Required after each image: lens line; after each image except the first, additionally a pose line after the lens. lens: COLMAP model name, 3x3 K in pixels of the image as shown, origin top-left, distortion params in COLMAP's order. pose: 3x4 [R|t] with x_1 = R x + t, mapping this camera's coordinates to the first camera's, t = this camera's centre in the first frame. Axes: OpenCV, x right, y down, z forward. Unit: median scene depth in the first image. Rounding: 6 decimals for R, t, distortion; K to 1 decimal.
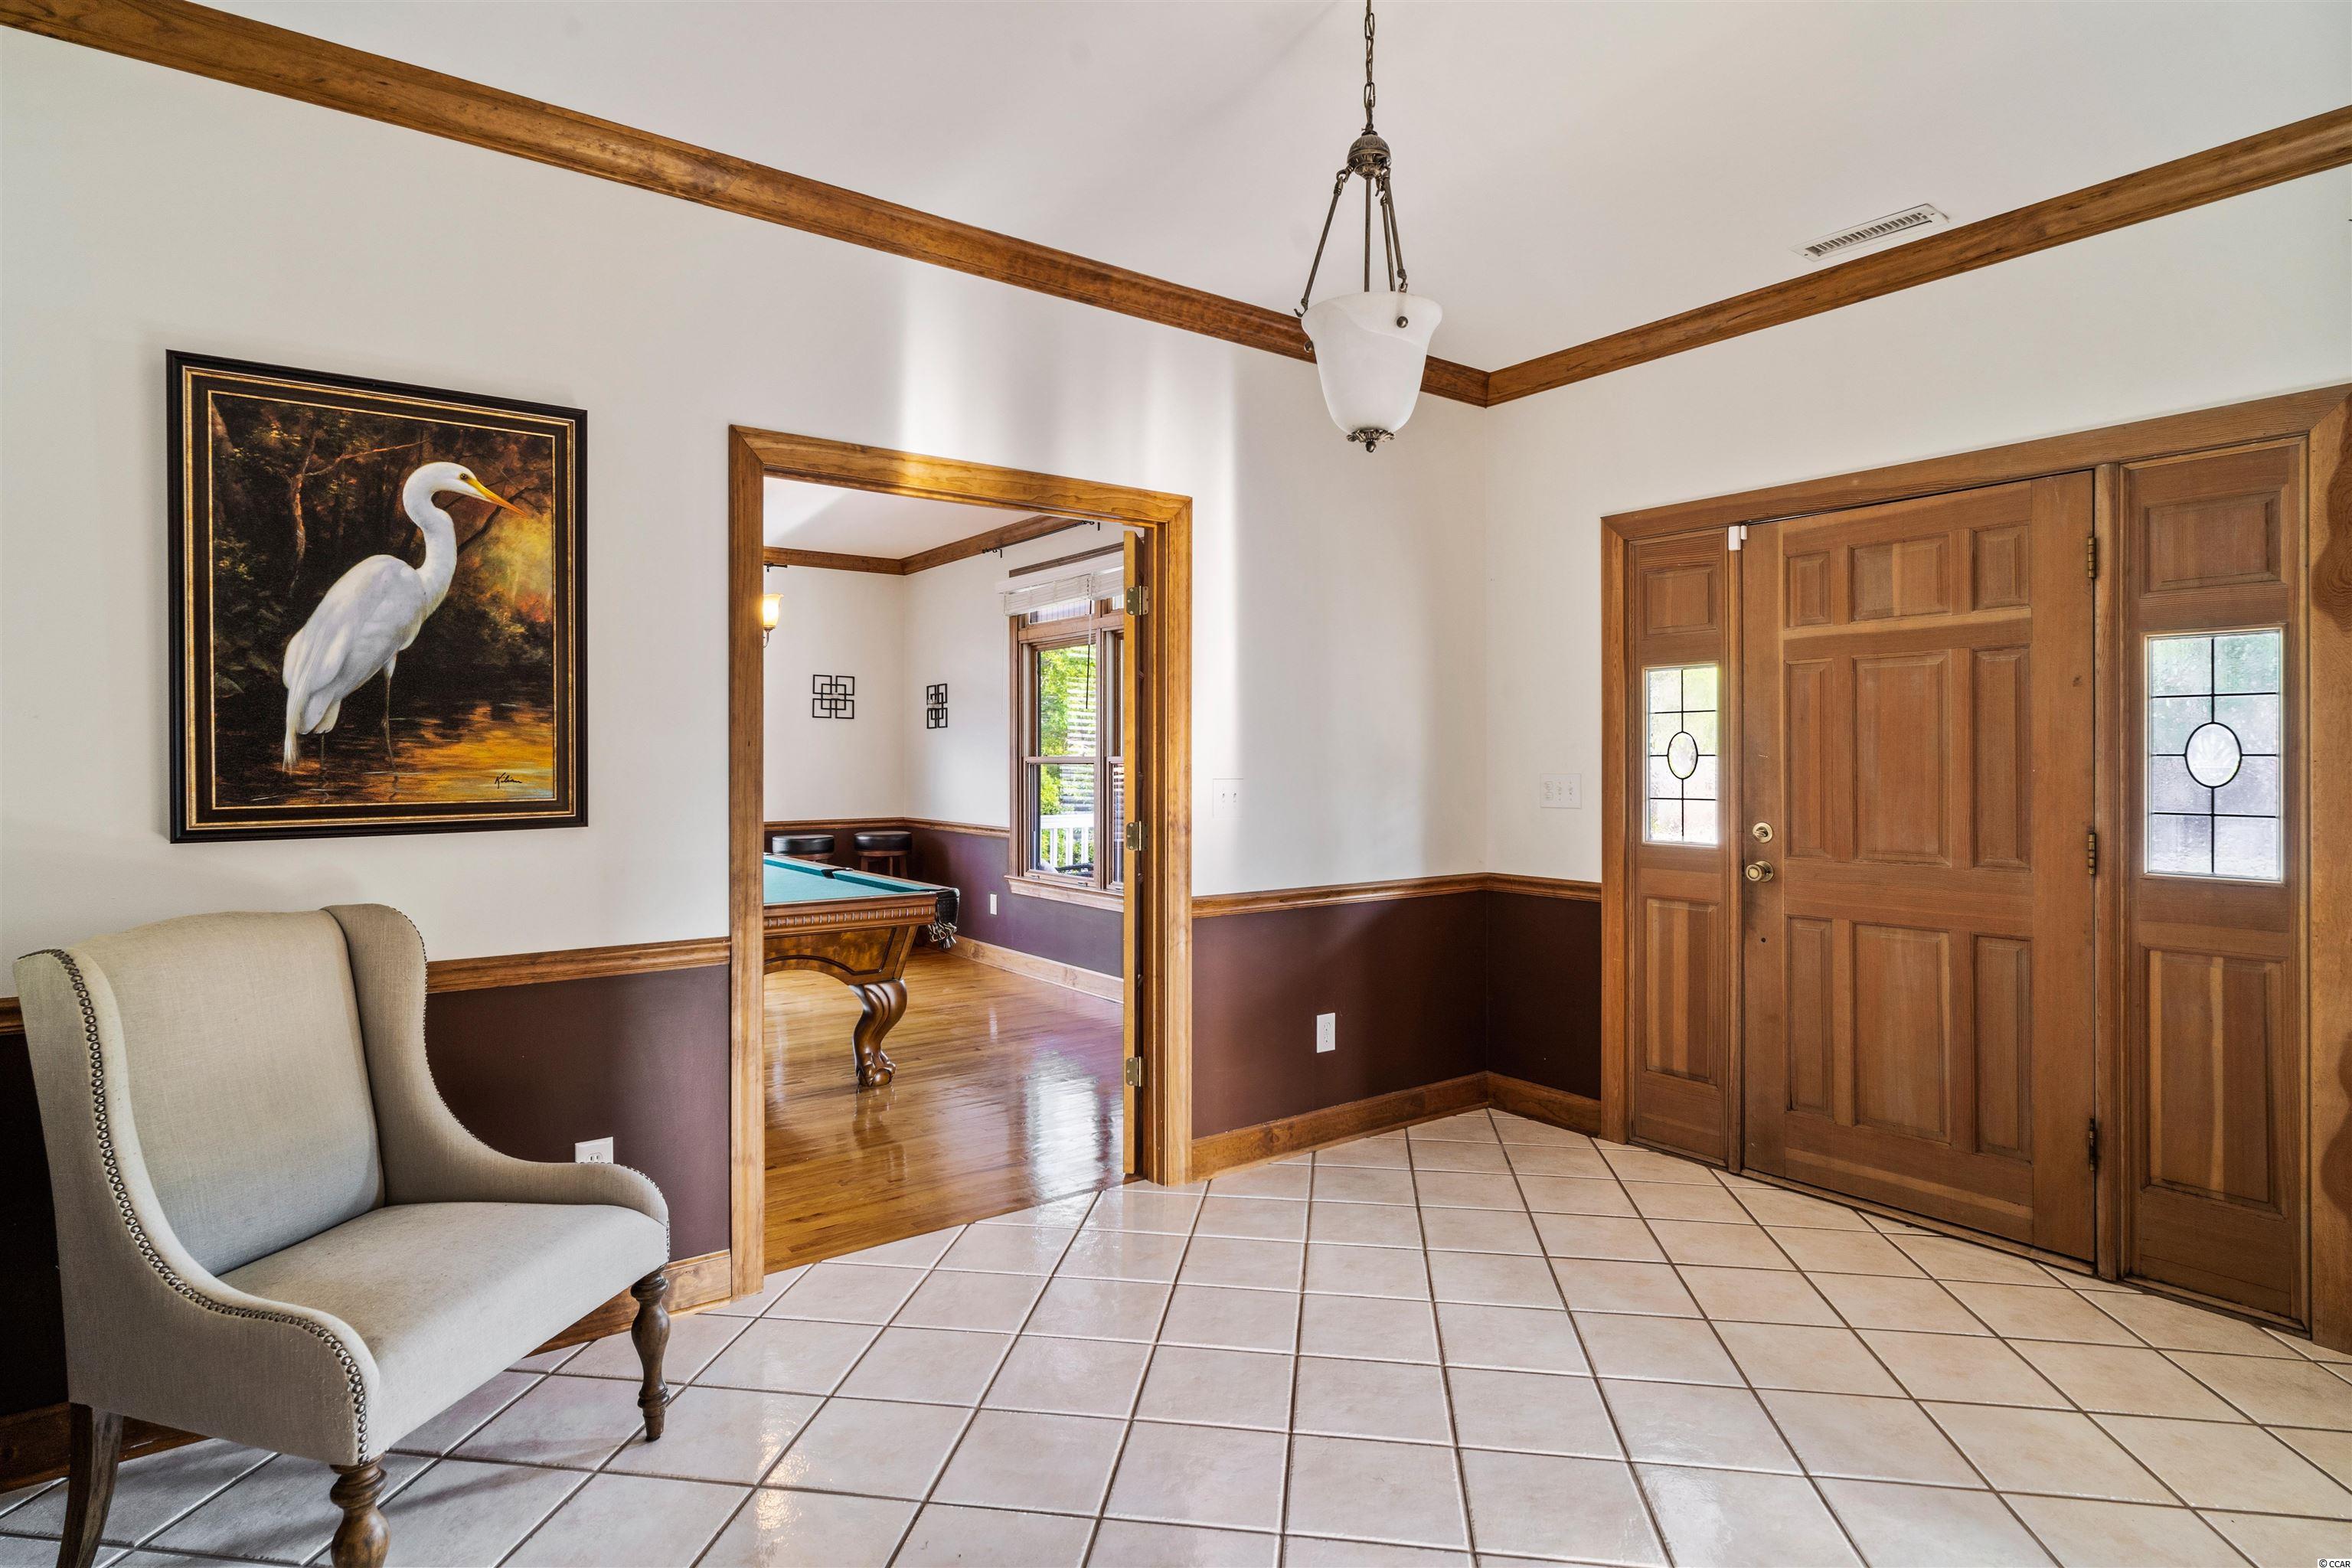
lens RADIAL K [[1226.5, 0, 1172.1], [0, 1226.5, 766.0], [0, 0, 1]] dist [-0.003854, -0.000729]
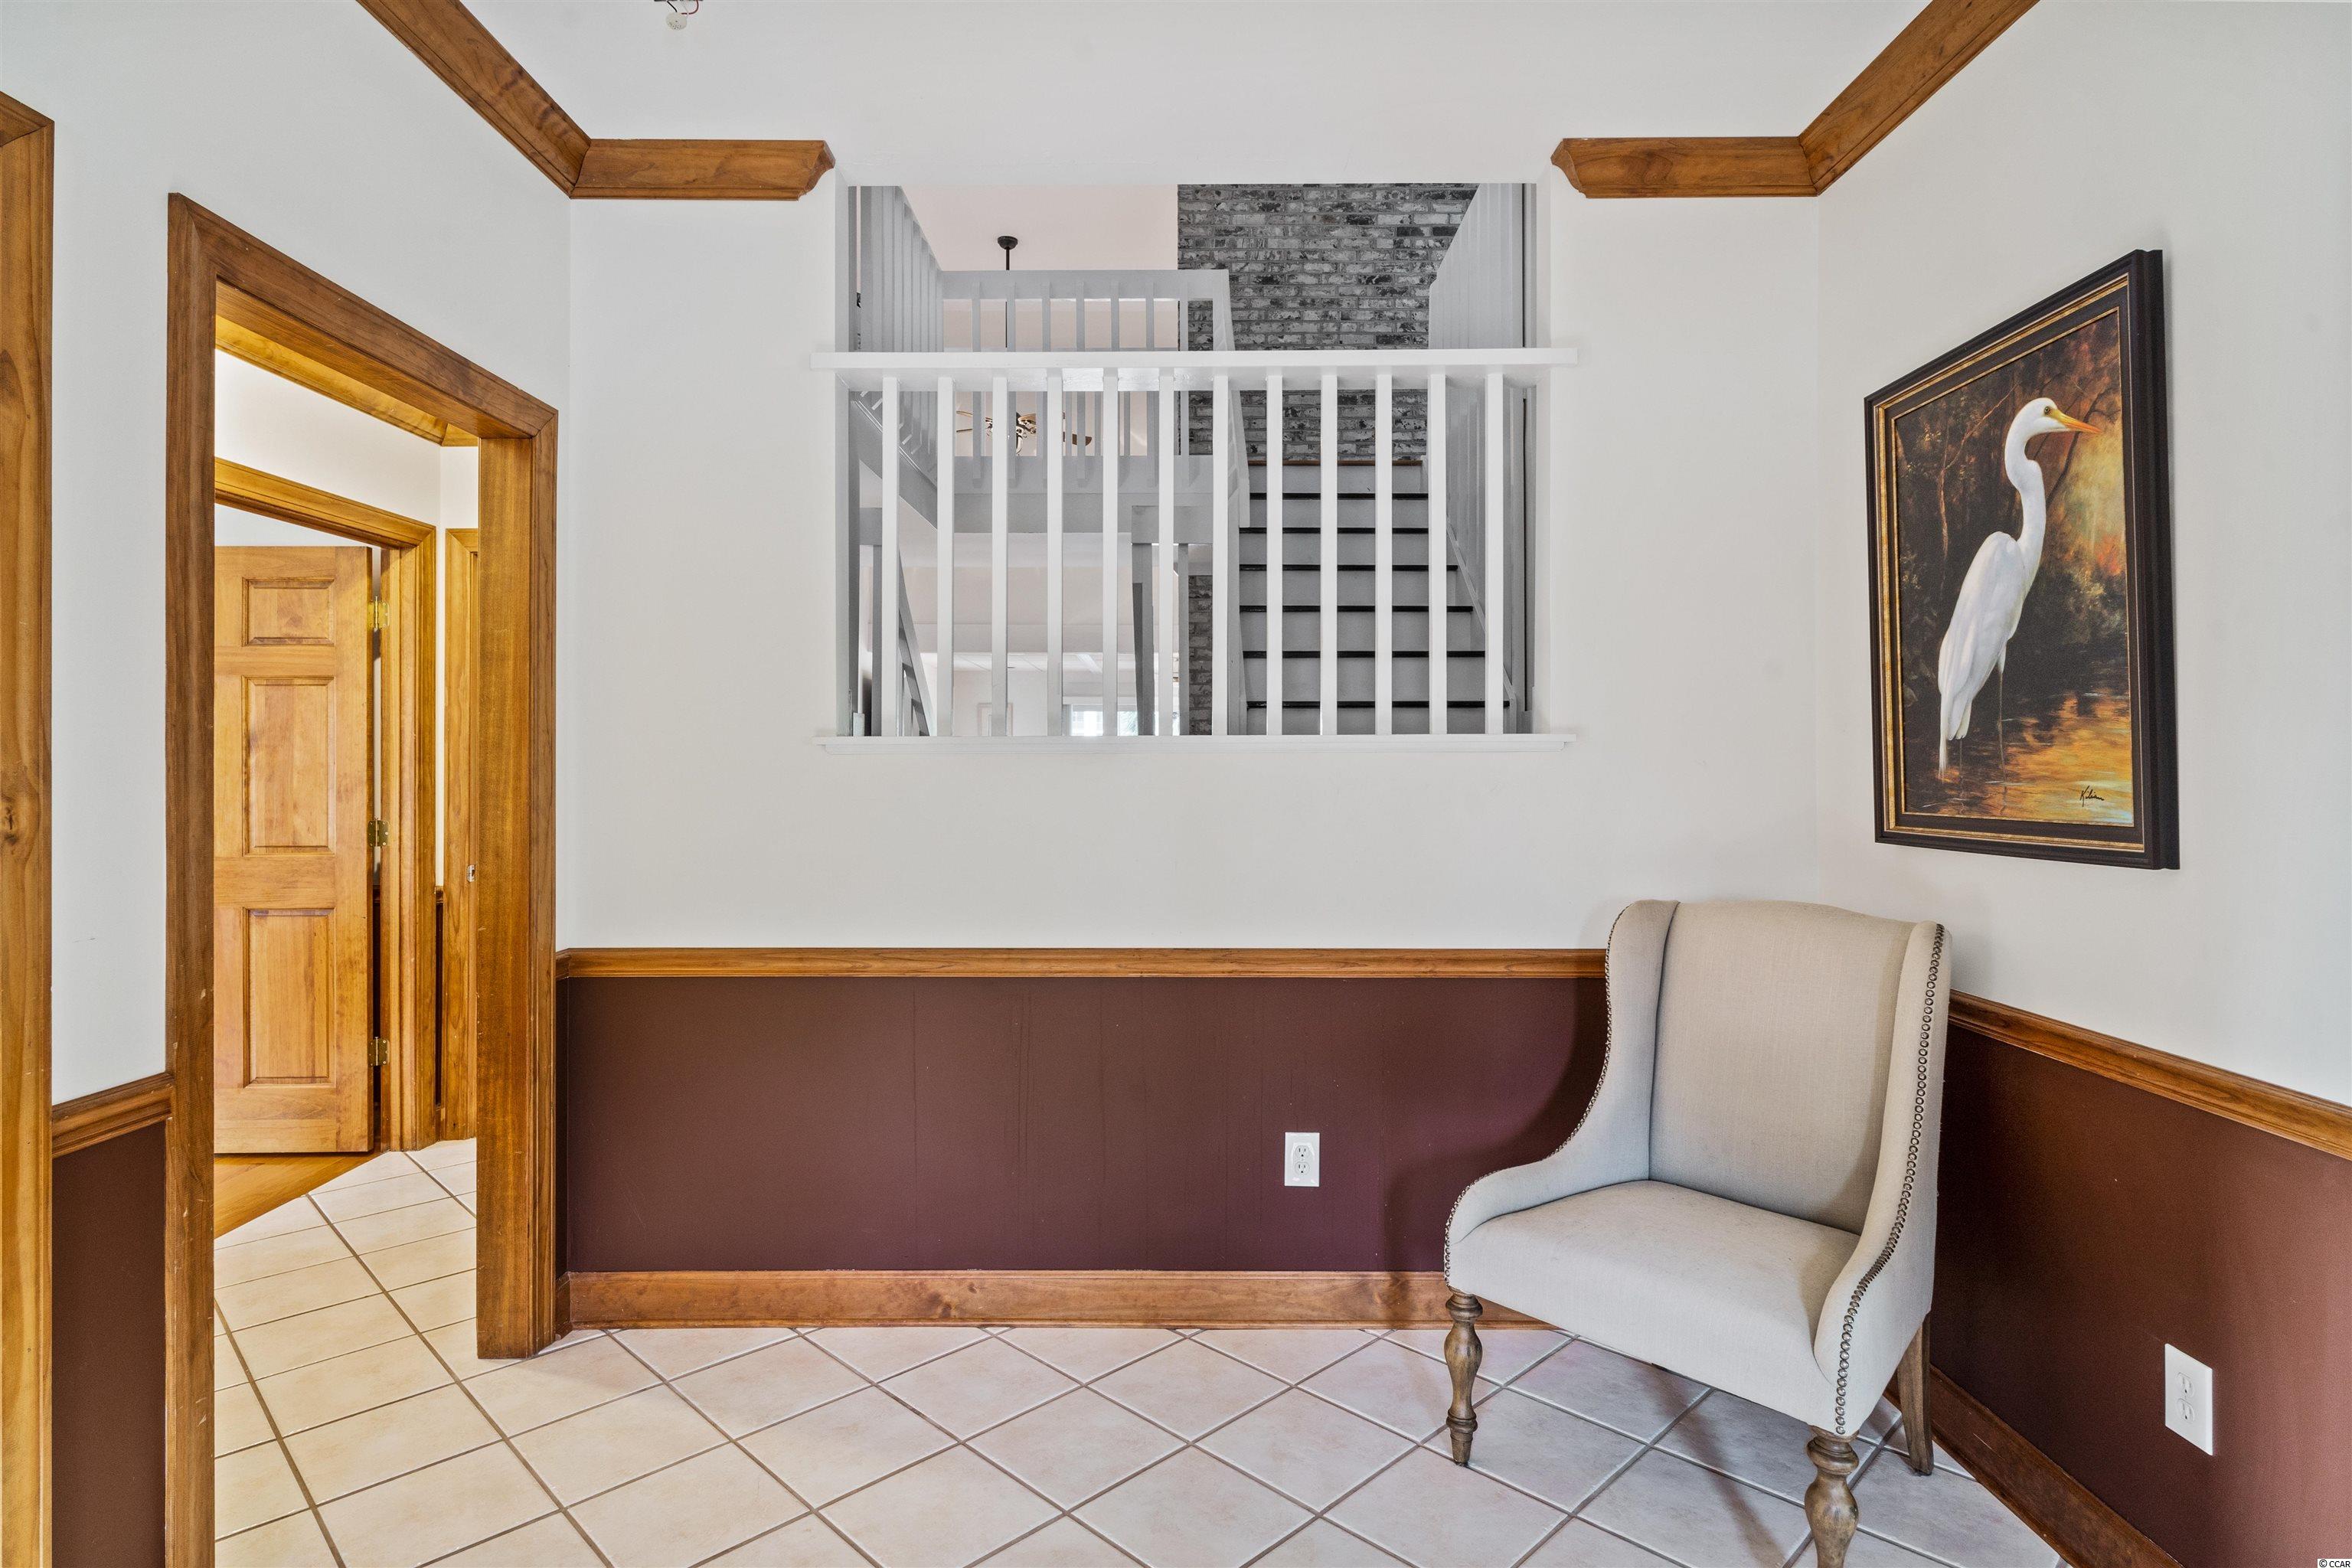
lens RADIAL K [[1226.5, 0, 1172.1], [0, 1226.5, 766.0], [0, 0, 1]] dist [-0.003854, -0.000729]
pose [[-0.594966, 0.007190, -0.803719, 0.399233], [0.001329, 0.999967, 0.007962, -0.013604], [0.803750, 0.003669, -0.594956, 1.027187]]
